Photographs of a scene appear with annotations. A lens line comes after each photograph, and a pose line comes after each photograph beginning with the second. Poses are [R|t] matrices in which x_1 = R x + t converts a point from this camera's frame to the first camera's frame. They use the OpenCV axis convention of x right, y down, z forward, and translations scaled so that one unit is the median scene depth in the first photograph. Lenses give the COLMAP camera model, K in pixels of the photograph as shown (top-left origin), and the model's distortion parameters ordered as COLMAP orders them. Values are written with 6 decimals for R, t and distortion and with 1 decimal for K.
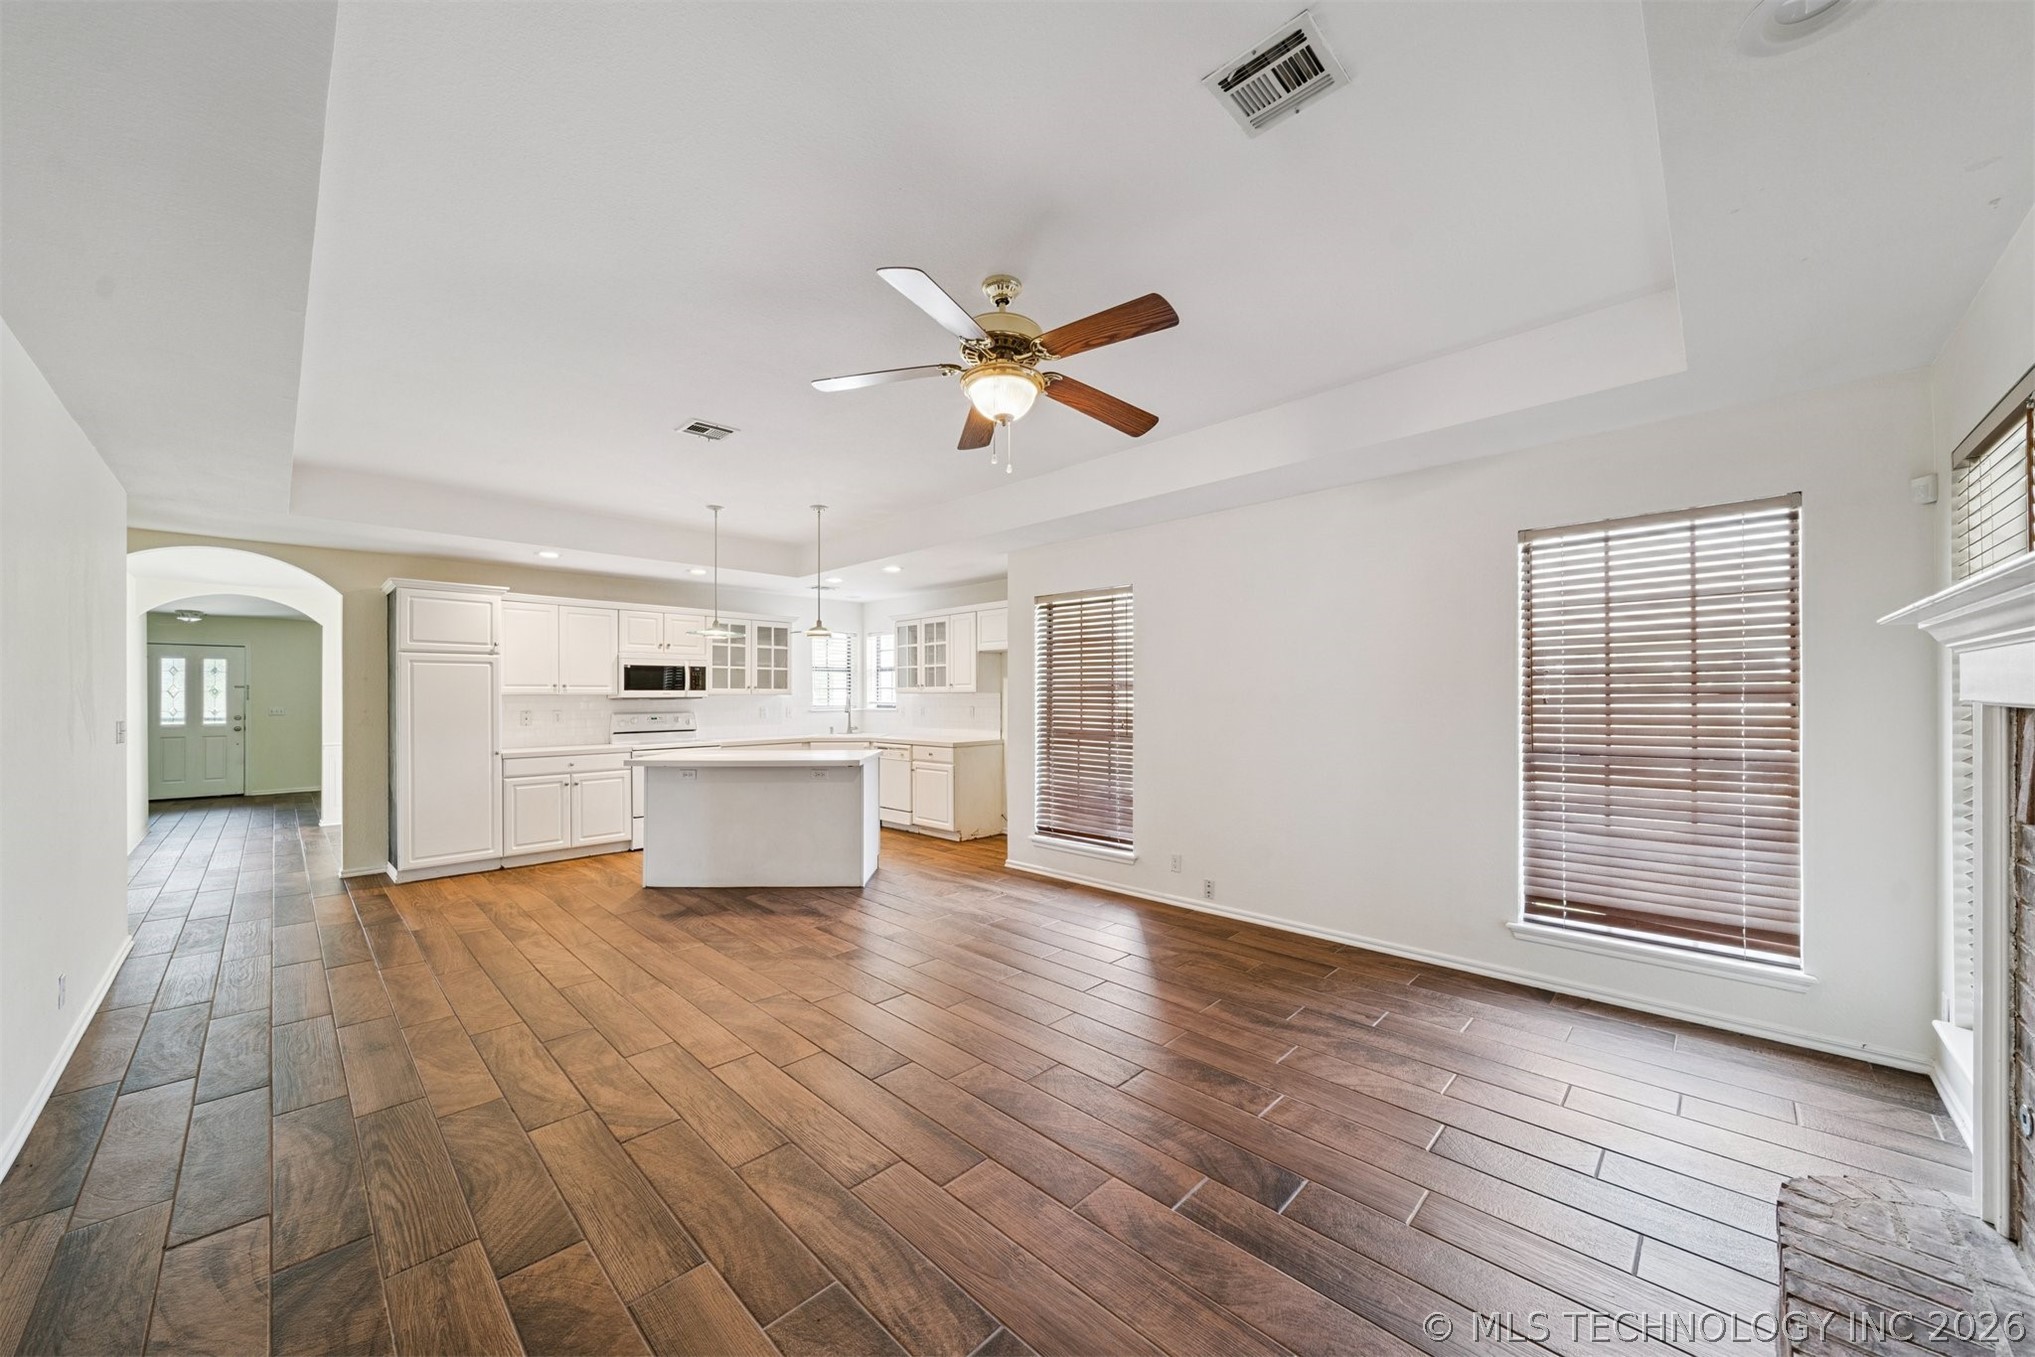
lens RADIAL K [[727.2, 0, 1028.3], [0, 727.2, 691.5], [0, 0, 1]] dist [-0.000511, -0.000156]
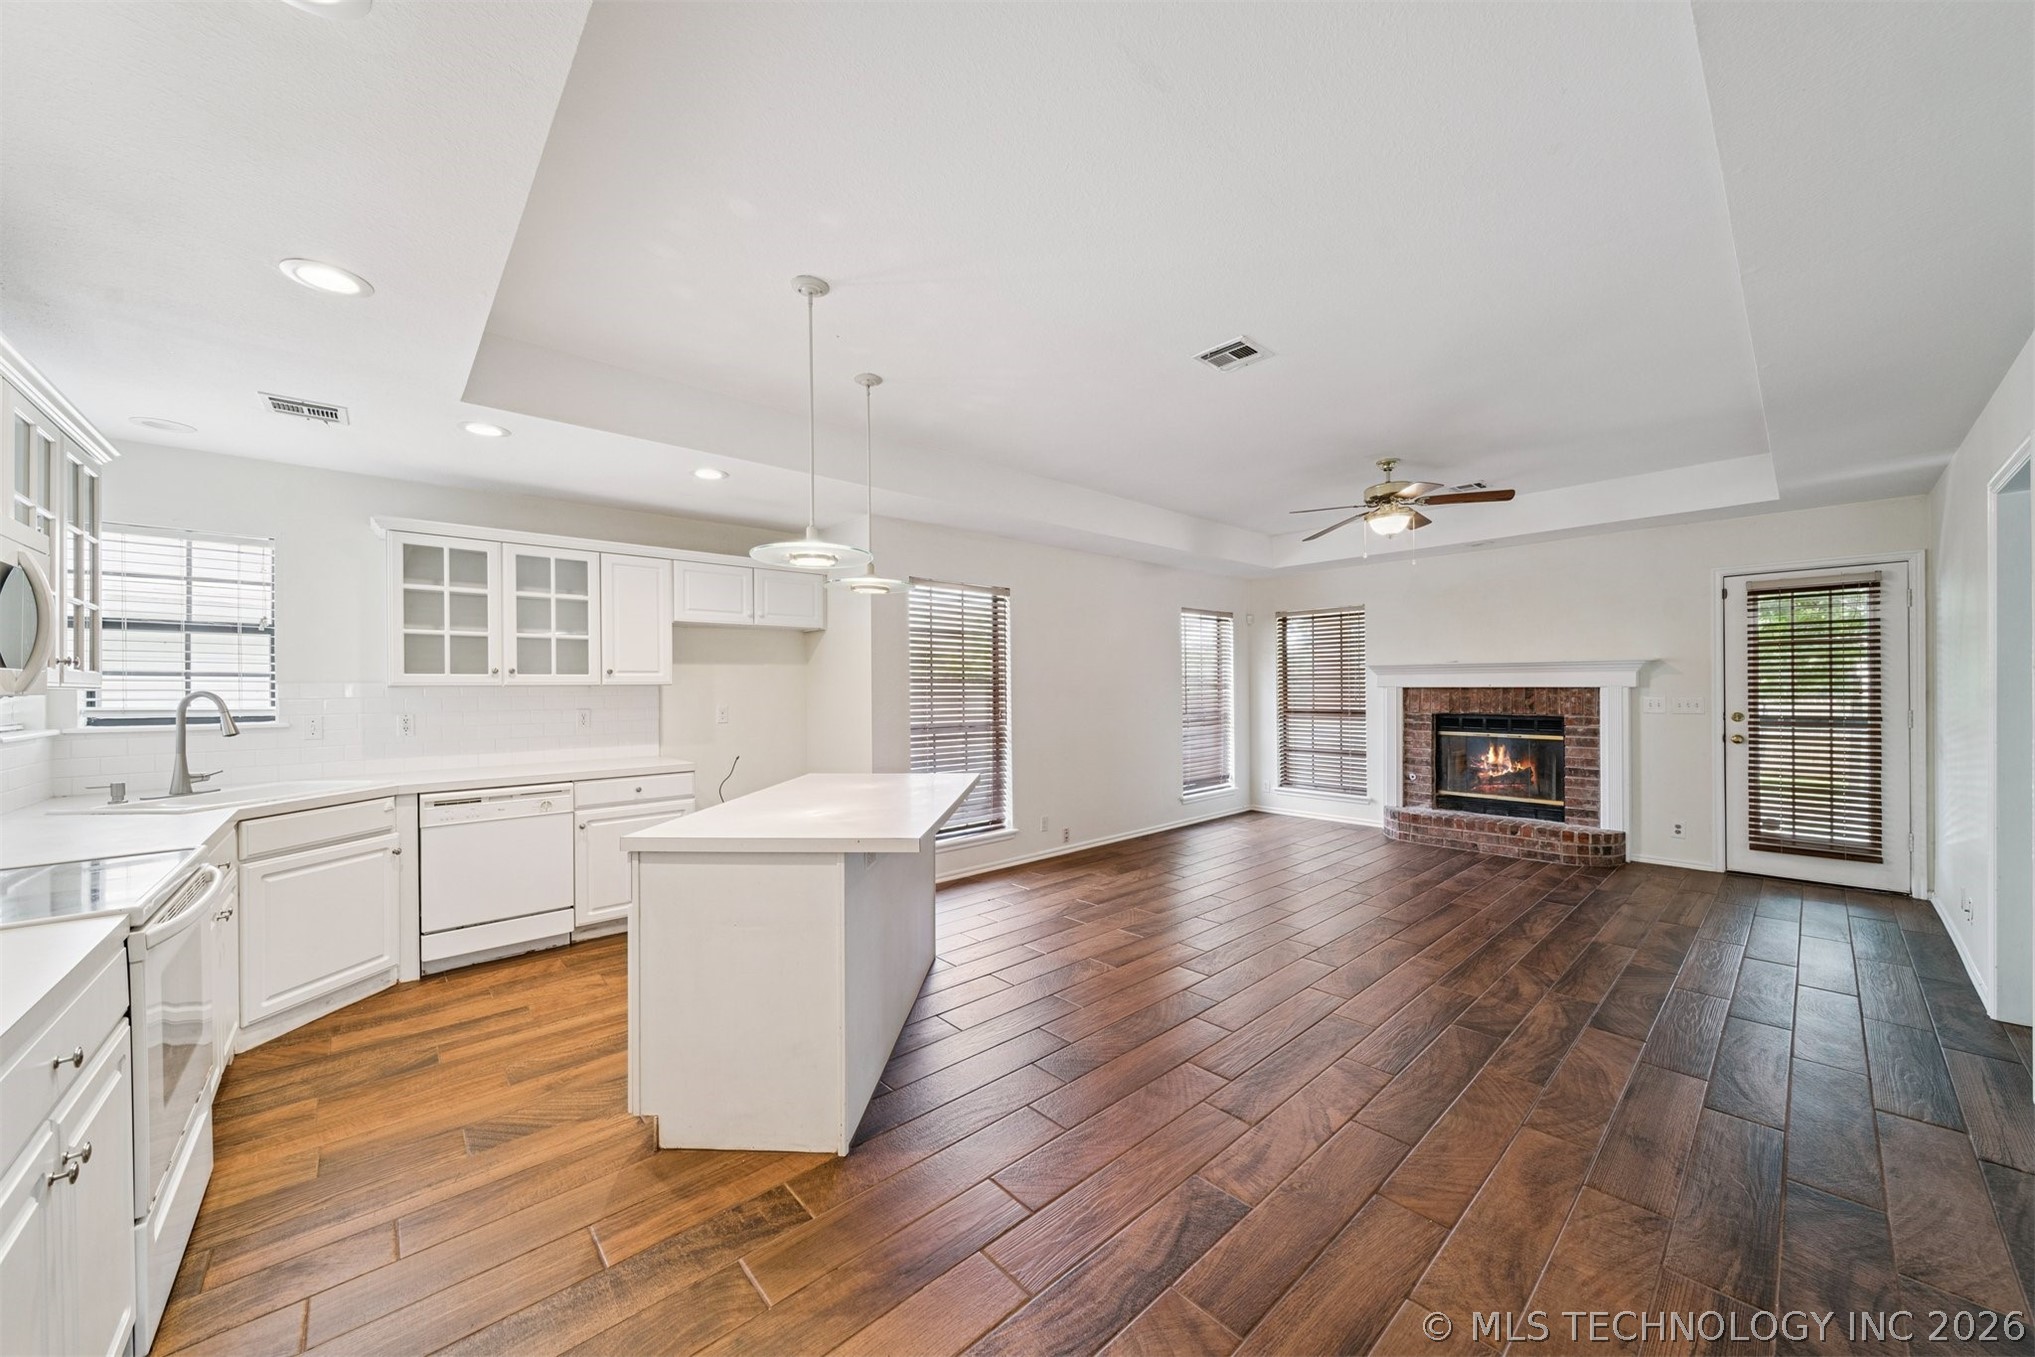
lens RADIAL K [[717.8, 0, 1022.9], [0, 717.8, 687.7], [0, 0, 1]] dist [0.000374, -0.001378]
pose [[0.068296, 0.002583, 0.997662, -0.696217], [0.002085, 0.999994, -0.002731, 0.006118], [-0.997663, 0.002267, 0.068290, 0.657060]]
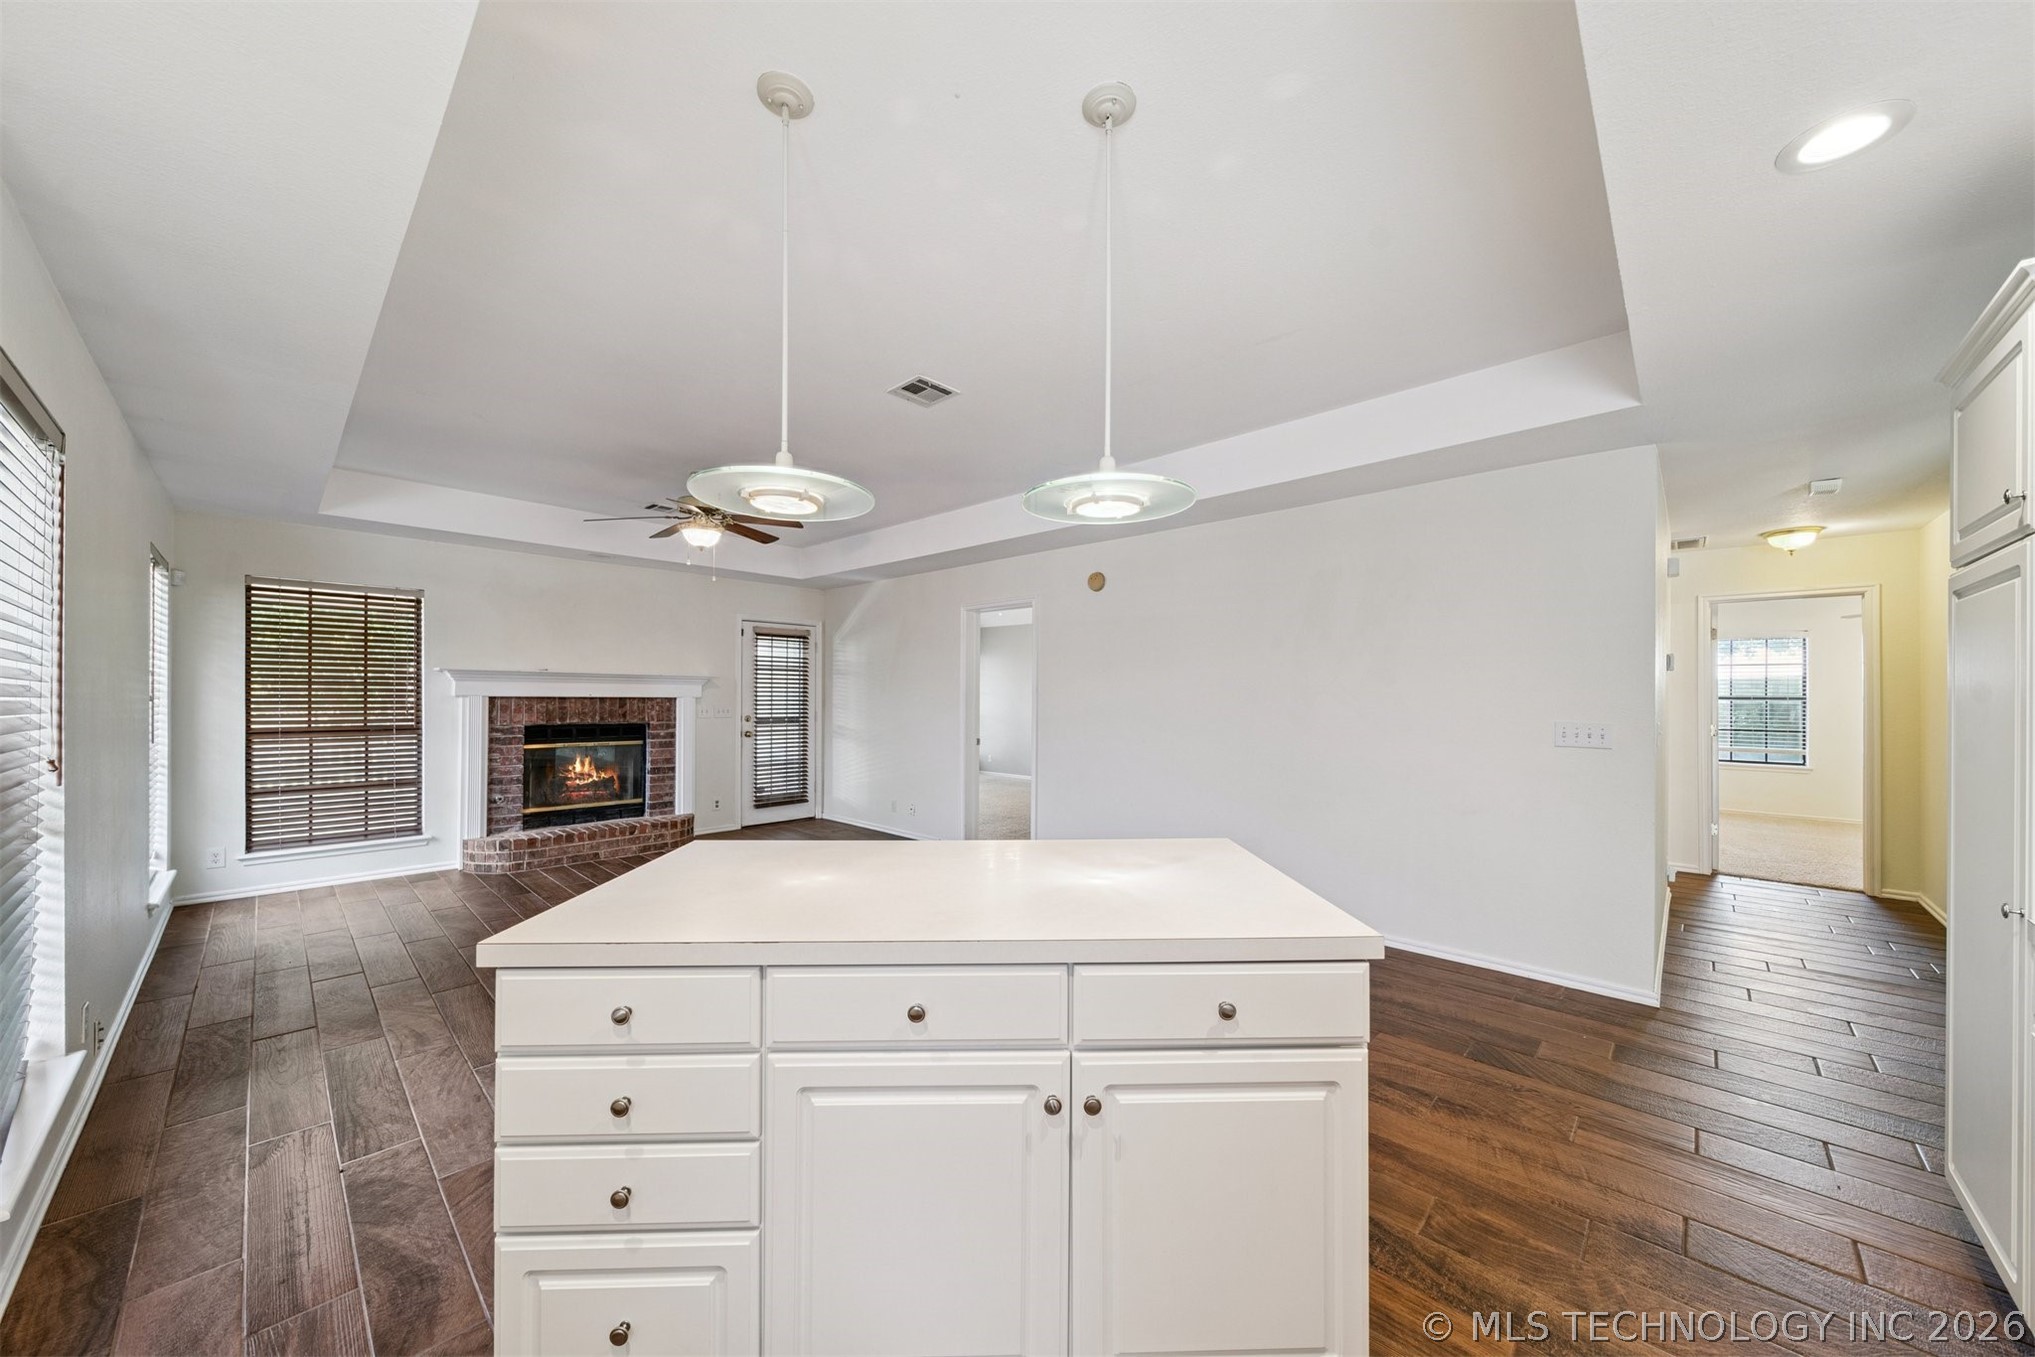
lens RADIAL K [[711.7, 0, 1021.7], [0, 711.7, 698.0], [0, 0, 1]] dist [0.001230, -0.002277]
pose [[-0.999945, -0.002517, -0.010226, -0.306247], [-0.002502, 0.999996, -0.001480, 0.005710], [0.010230, -0.001455, -0.999947, 1.033510]]
